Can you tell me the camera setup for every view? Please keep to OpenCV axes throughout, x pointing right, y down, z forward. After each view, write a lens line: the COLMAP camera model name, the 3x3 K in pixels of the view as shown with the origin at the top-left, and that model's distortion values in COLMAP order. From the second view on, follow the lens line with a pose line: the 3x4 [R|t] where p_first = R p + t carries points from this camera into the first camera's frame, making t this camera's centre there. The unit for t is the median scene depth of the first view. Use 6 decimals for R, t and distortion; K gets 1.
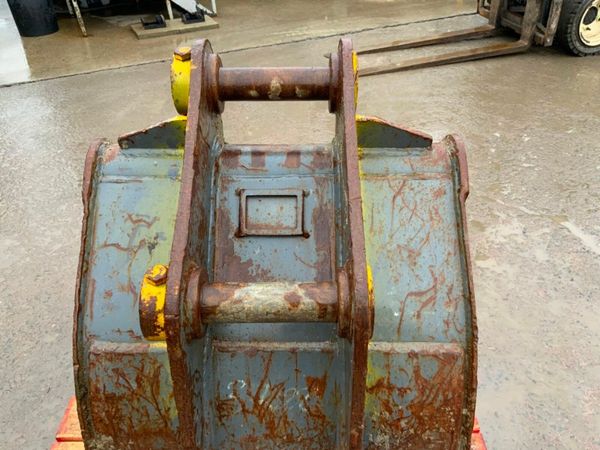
lens RADIAL K [[492.6, 0, 303.1], [0, 492.6, 226.2], [0, 0, 1]] dist [0.037871, -0.072003]
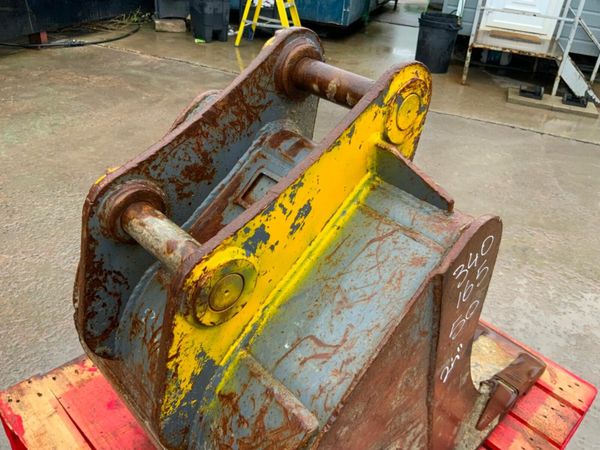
lens RADIAL K [[492.6, 0, 302.2], [0, 492.6, 224.7], [0, 0, 1]] dist [0.037871, -0.072003]
pose [[0.695620, 0.444904, -0.564068, 0.584468], [-0.506605, 0.860489, 0.053950, -0.067725], [0.509377, 0.248231, 0.823964, 0.222409]]
